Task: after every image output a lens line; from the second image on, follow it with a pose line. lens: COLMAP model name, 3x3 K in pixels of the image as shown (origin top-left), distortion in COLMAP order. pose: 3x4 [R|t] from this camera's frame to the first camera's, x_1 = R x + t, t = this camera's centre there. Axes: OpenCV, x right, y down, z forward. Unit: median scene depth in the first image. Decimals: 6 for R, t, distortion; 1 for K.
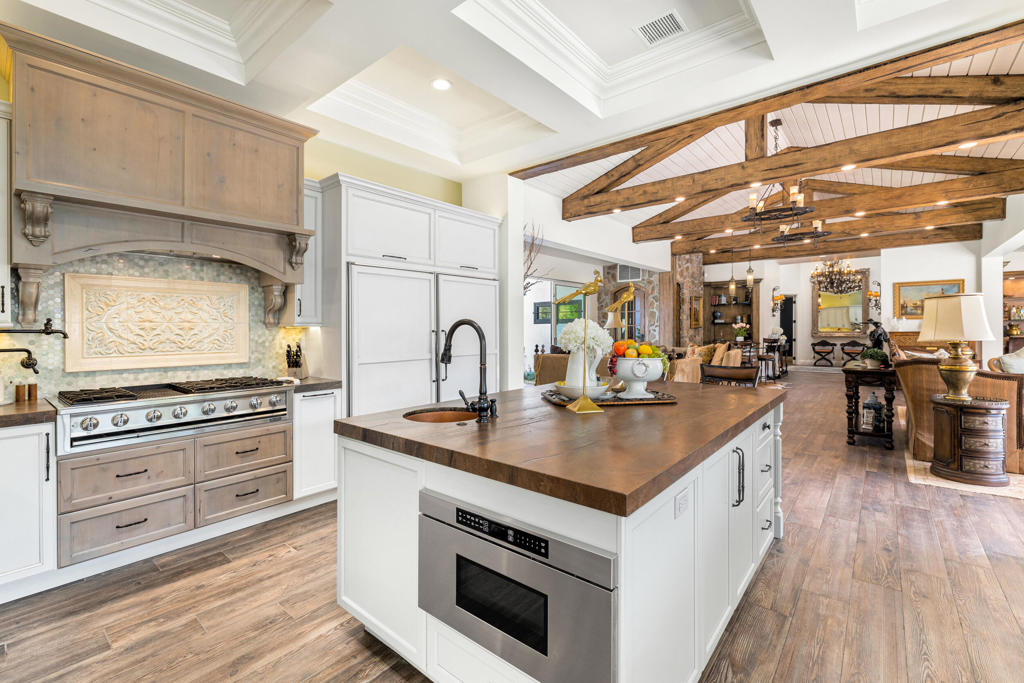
lens RADIAL K [[439.7, 0, 515.8], [0, 439.7, 325.8], [0, 0, 1]] dist [-0.002926, -0.000408]
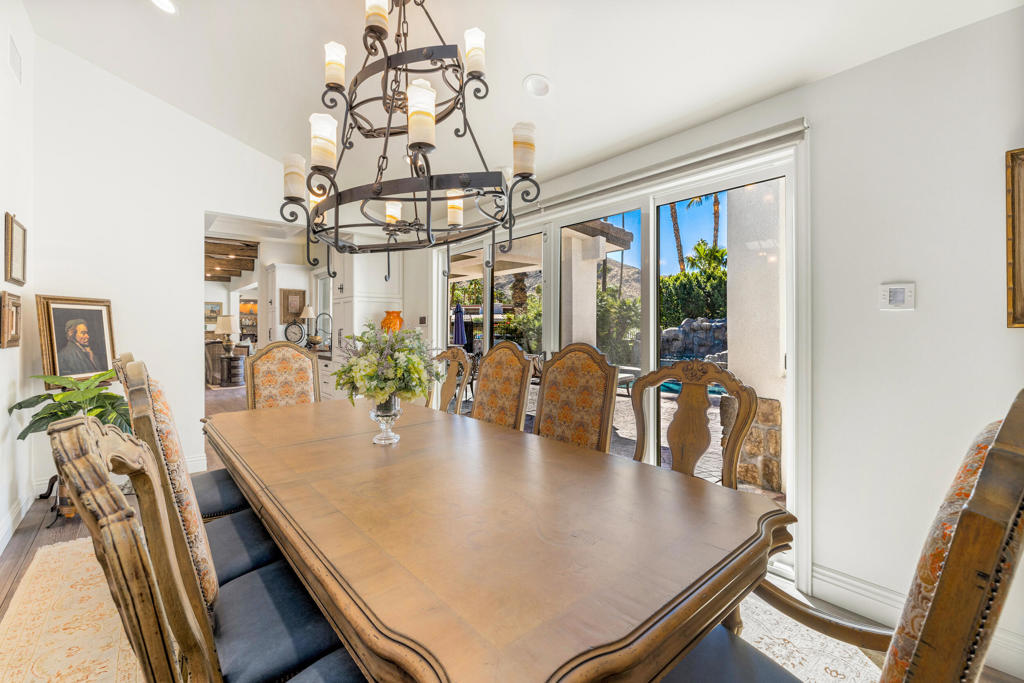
lens RADIAL K [[467.4, 0, 515.8], [0, 467.4, 336.0], [0, 0, 1]] dist [-0.000365, 0.000315]
pose [[0.191072, -0.010582, 0.981519, -1.398864], [0.000239, 0.999942, 0.010734, 0.018928], [-0.981576, -0.001816, 0.191064, -1.208008]]
